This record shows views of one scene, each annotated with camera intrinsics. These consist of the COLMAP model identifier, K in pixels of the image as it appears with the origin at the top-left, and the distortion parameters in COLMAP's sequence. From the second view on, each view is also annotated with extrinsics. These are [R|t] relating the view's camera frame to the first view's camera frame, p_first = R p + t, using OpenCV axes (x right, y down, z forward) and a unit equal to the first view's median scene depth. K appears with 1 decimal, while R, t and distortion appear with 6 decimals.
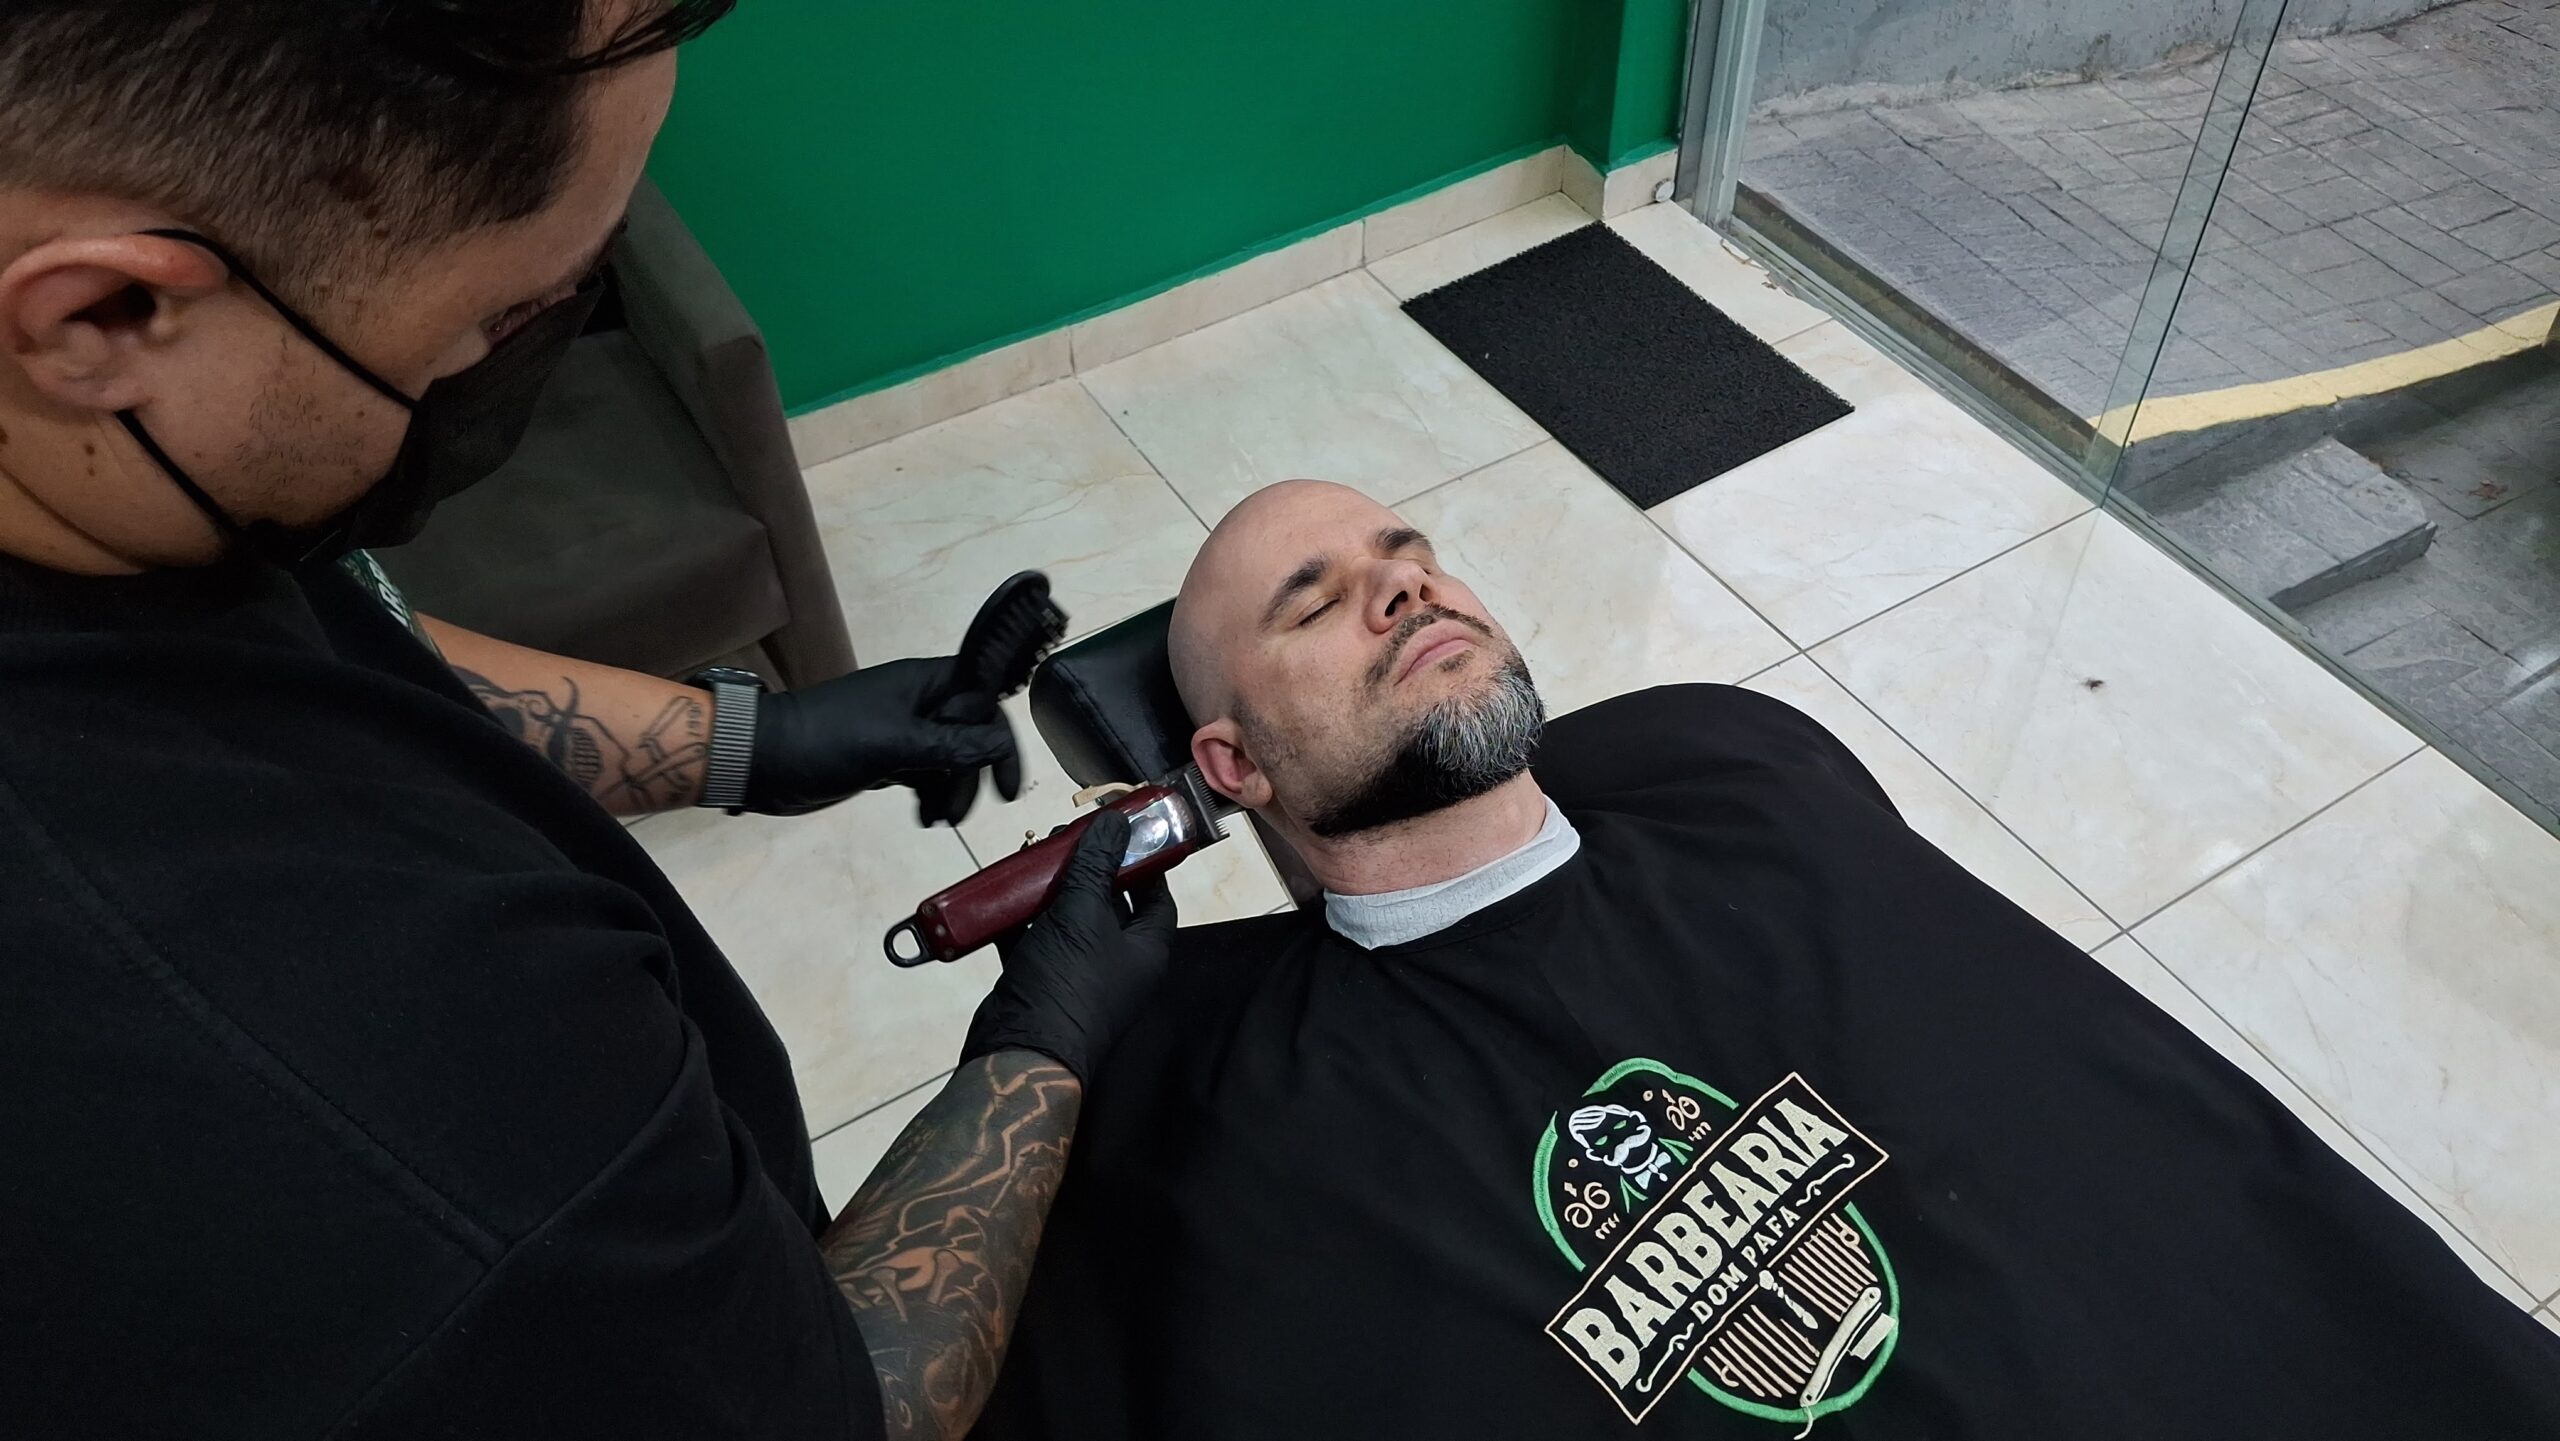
lens RADIAL K [[1923.6, 0, 1280.0], [0, 1923.6, 720.5], [0, 0, 1]] dist [0.001484, -0.036121]
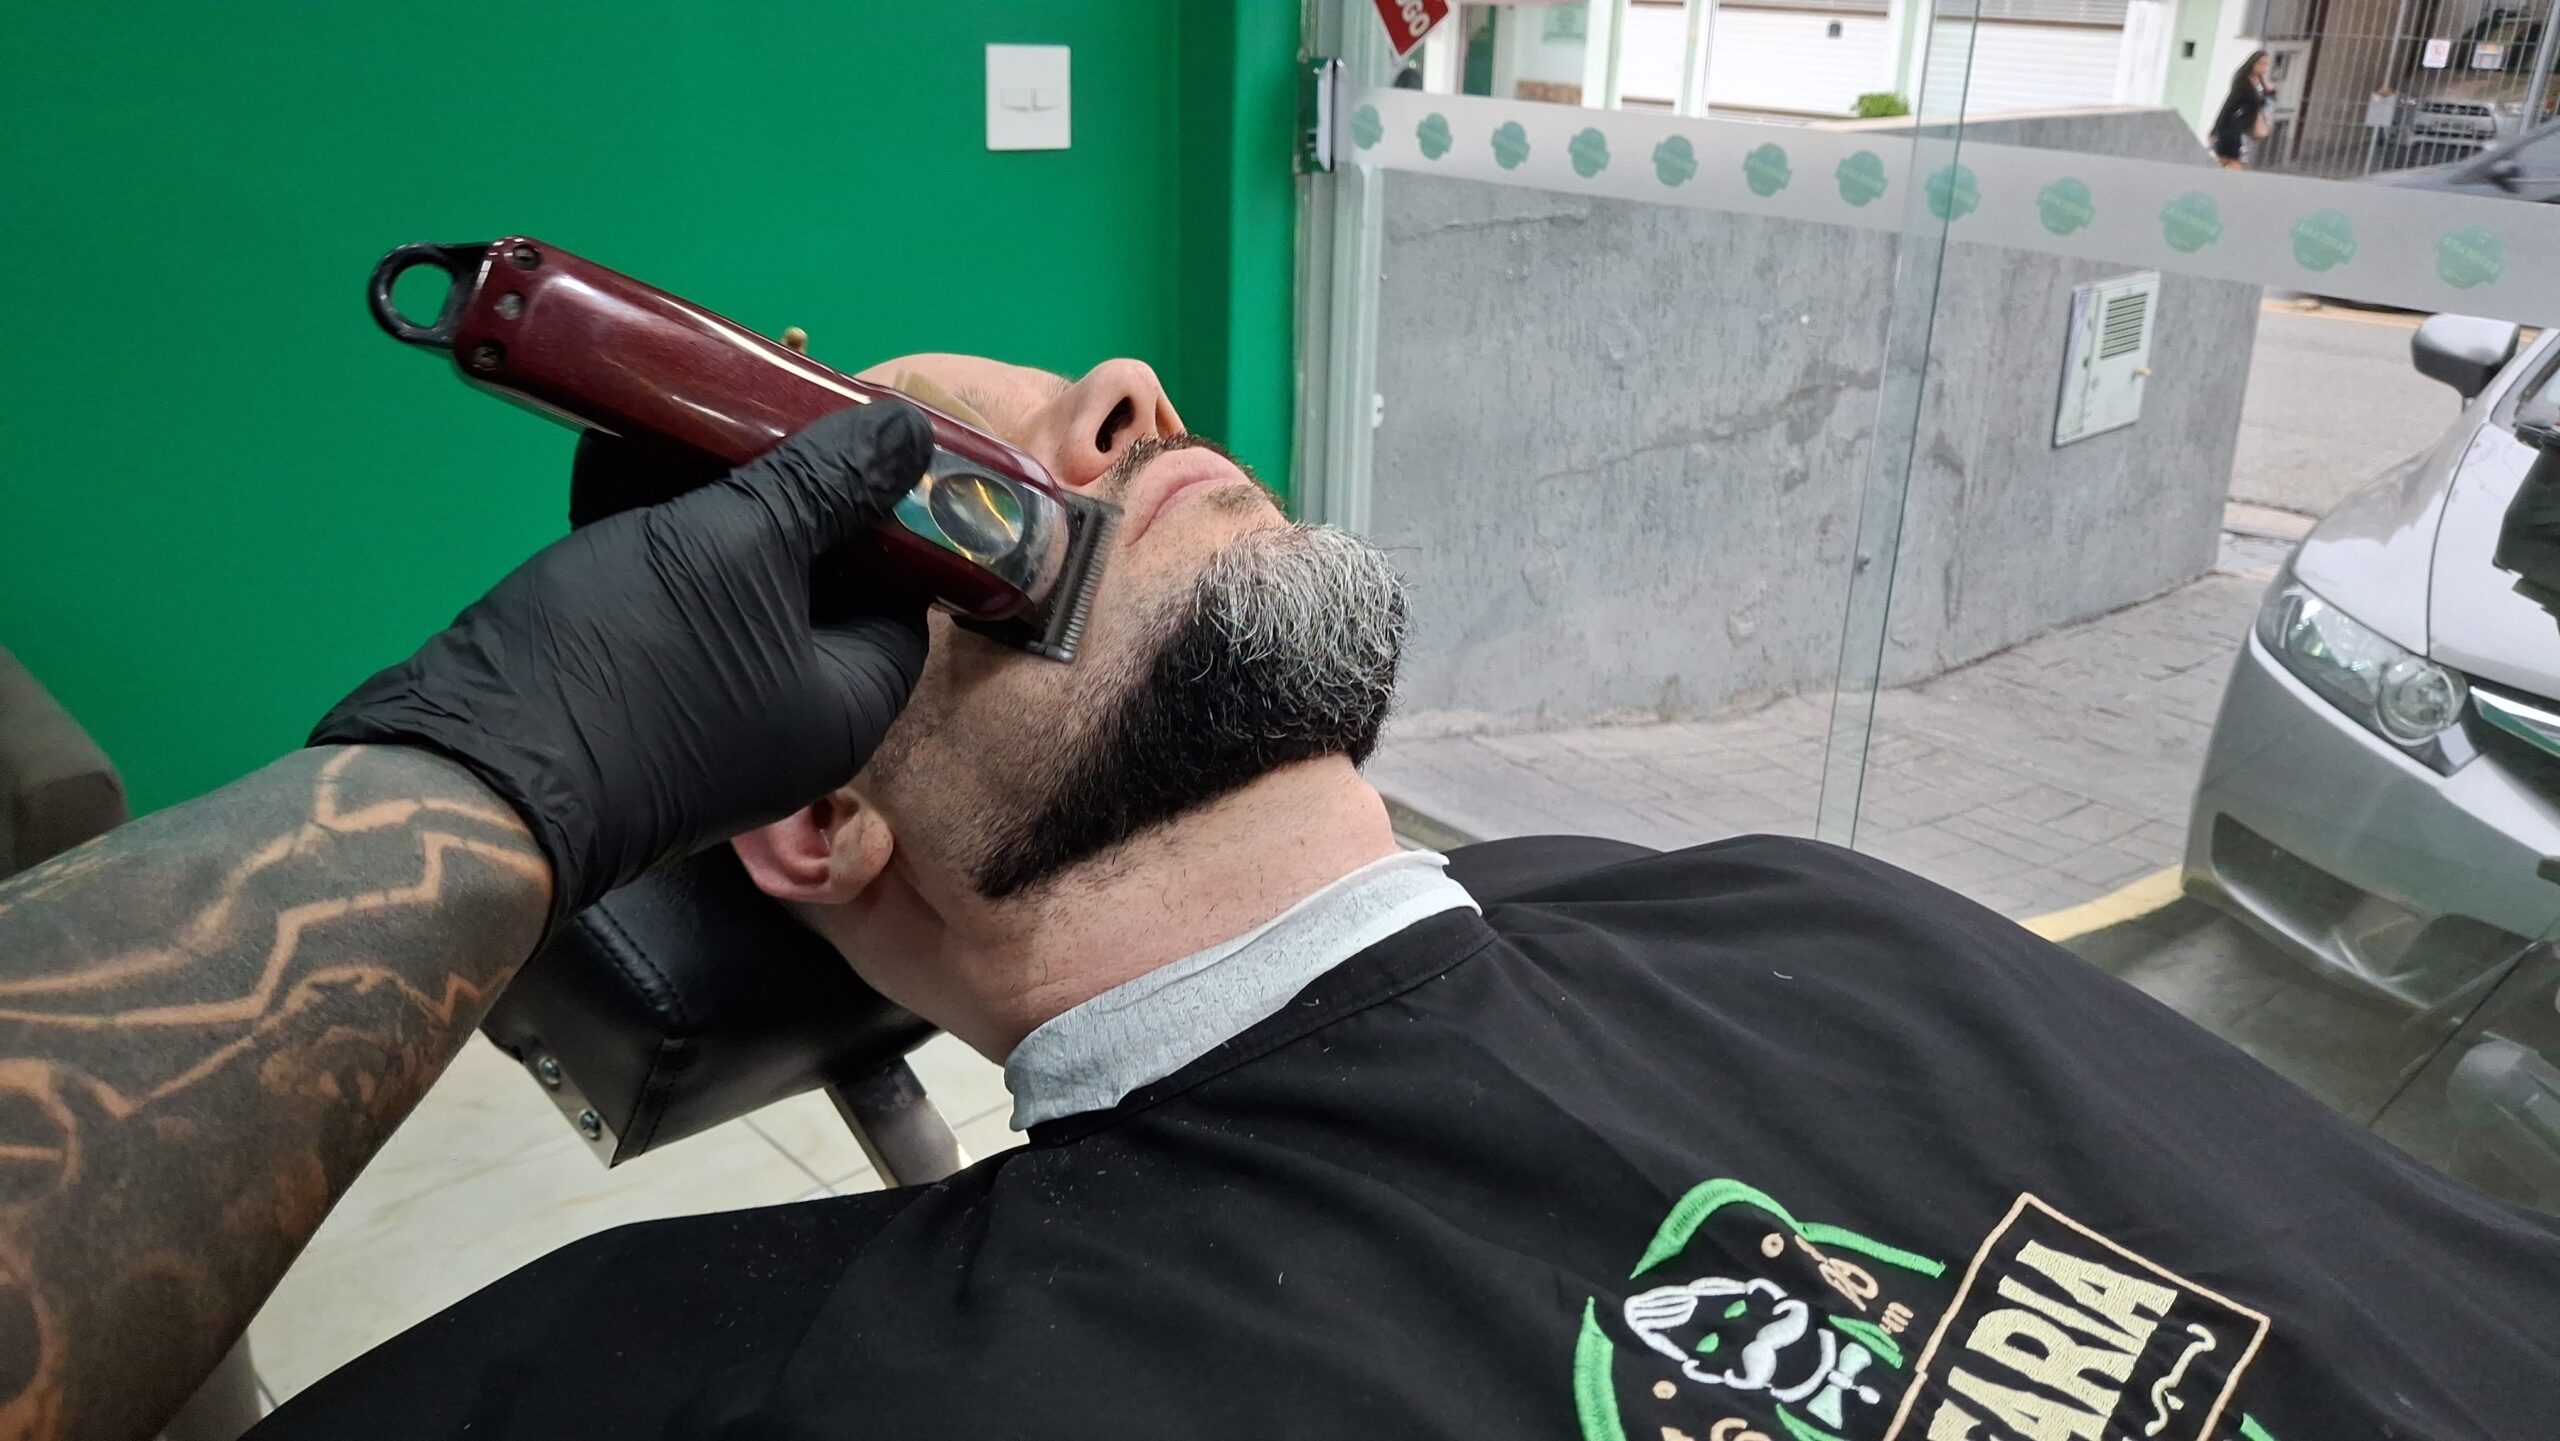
lens RADIAL K [[1911.0, 0, 1293.9], [0, 1911.0, 730.3], [0, 0, 1]] dist [0.106956, -0.295293]
pose [[0.972354, -0.034044, 0.231016, -0.019710], [0.130478, 0.899677, -0.416601, 0.264360], [-0.193657, 0.435226, 0.879247, 0.577118]]
